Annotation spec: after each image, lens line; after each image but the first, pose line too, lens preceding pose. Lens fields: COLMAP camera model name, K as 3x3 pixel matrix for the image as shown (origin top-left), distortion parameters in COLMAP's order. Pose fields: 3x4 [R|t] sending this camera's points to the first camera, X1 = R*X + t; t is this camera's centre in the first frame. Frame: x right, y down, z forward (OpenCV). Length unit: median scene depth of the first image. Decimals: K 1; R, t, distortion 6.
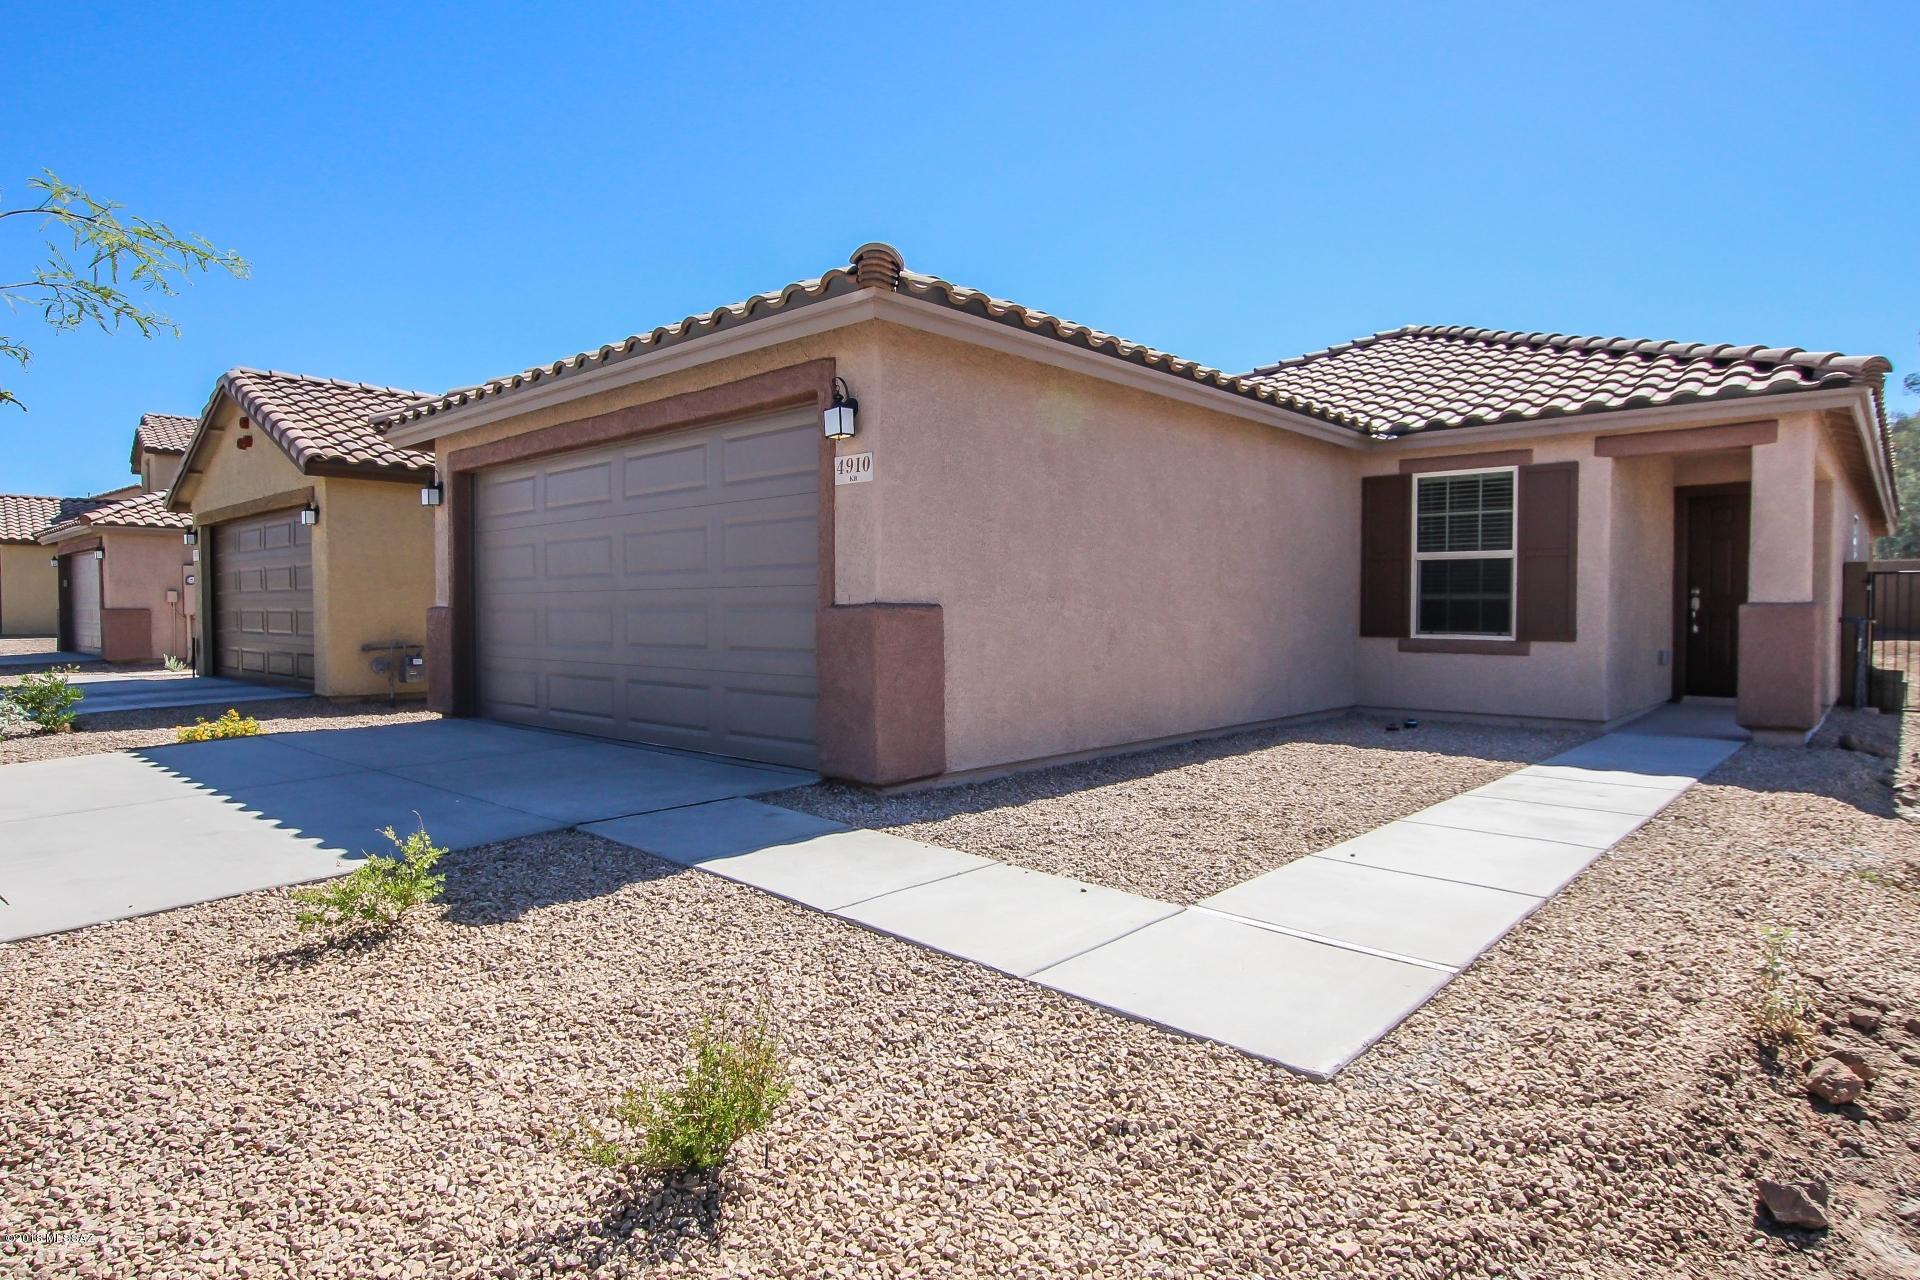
lens RADIAL K [[1059.5, 0, 960.0], [0, 1059.5, 640.0], [0, 0, 1]] dist [0.000092, -0.000339]
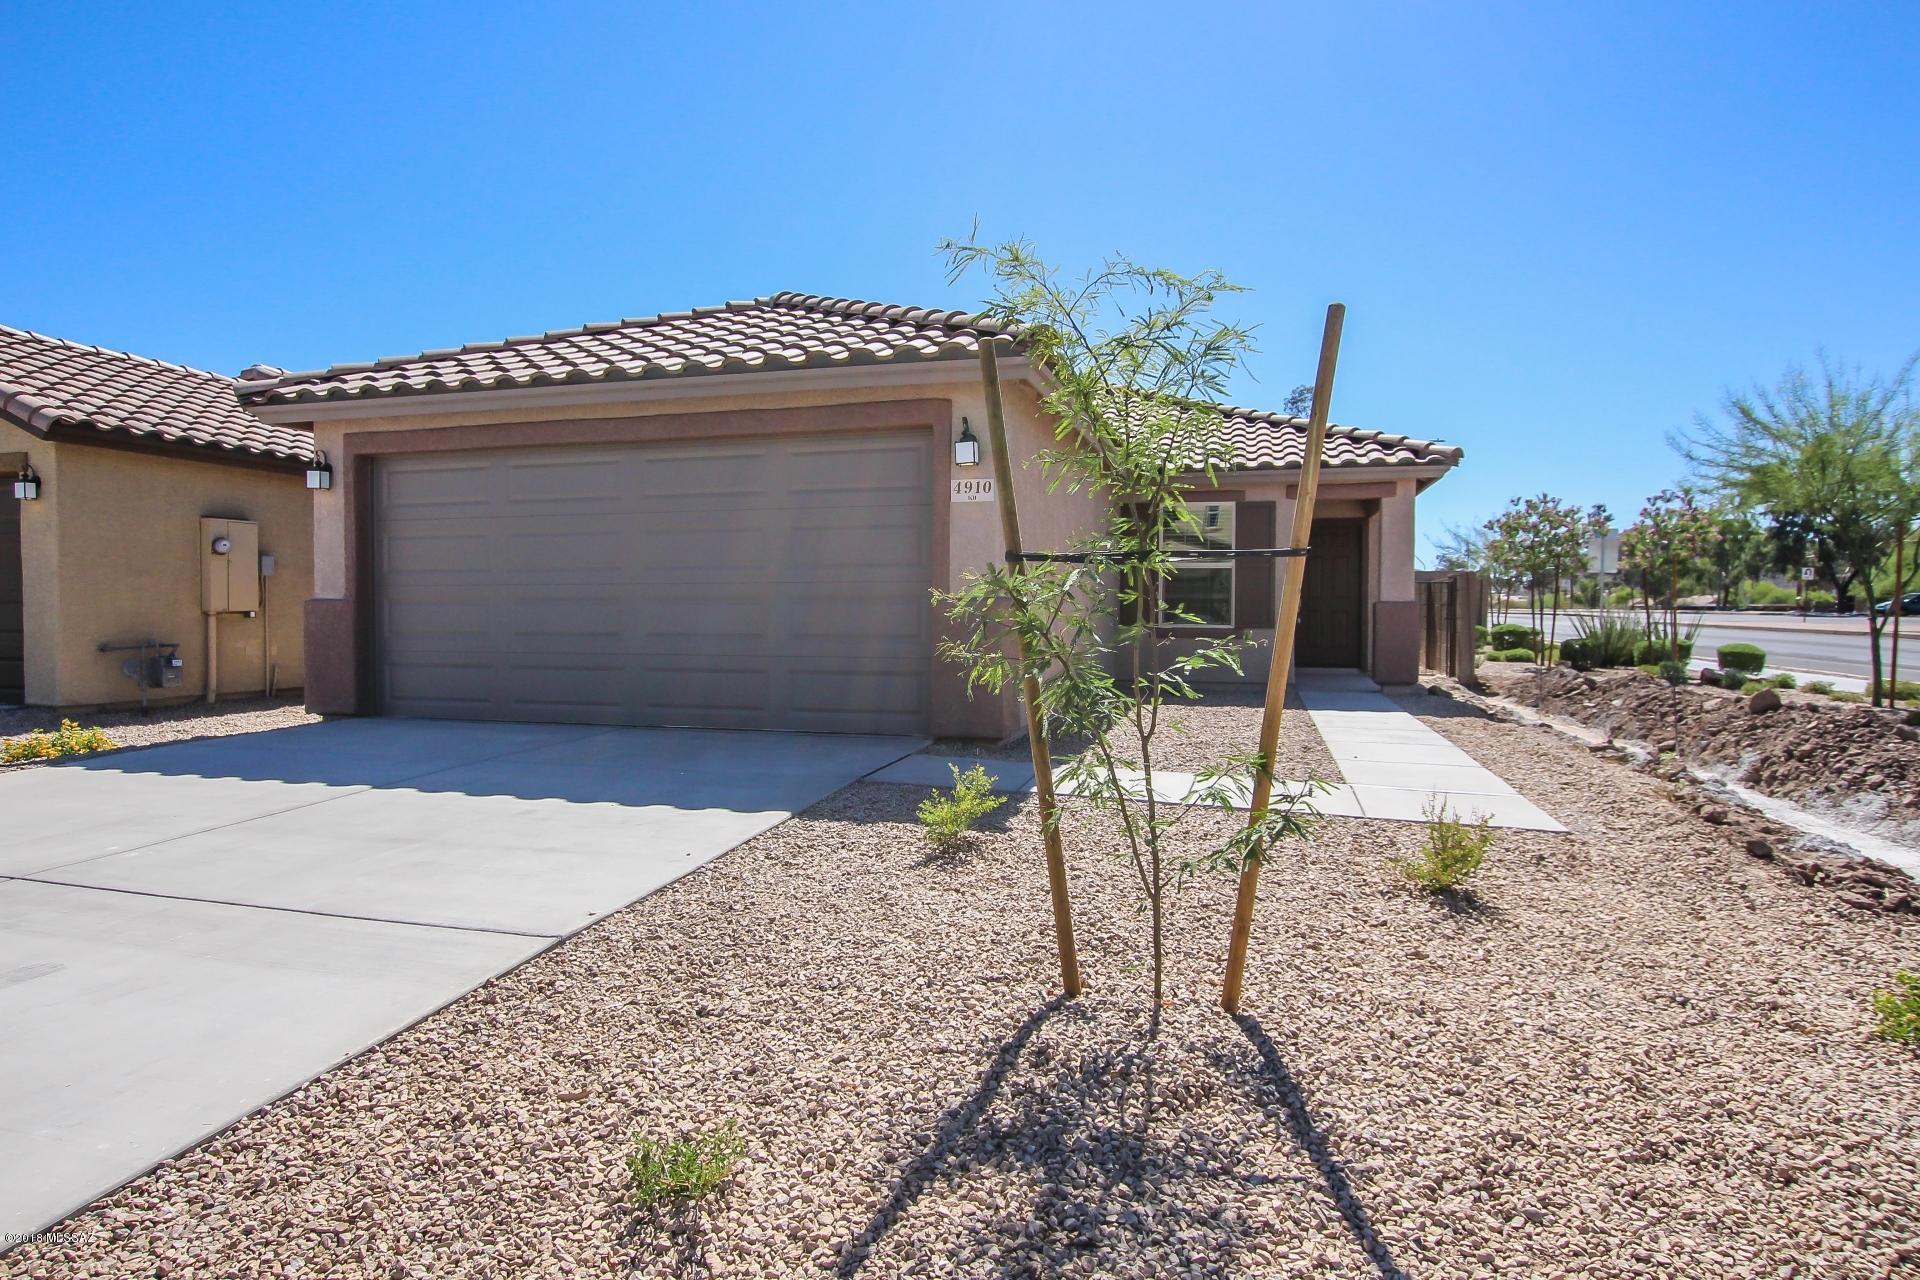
lens RADIAL K [[1059.5, 0, 960.0], [0, 1059.5, 640.0], [0, 0, 1]] dist [0.000092, -0.000339]
pose [[0.894671, -0.011059, 0.446589, -0.422598], [0.011190, 0.999935, 0.002344, 0.008747], [-0.446586, 0.002900, 0.894736, -0.077225]]
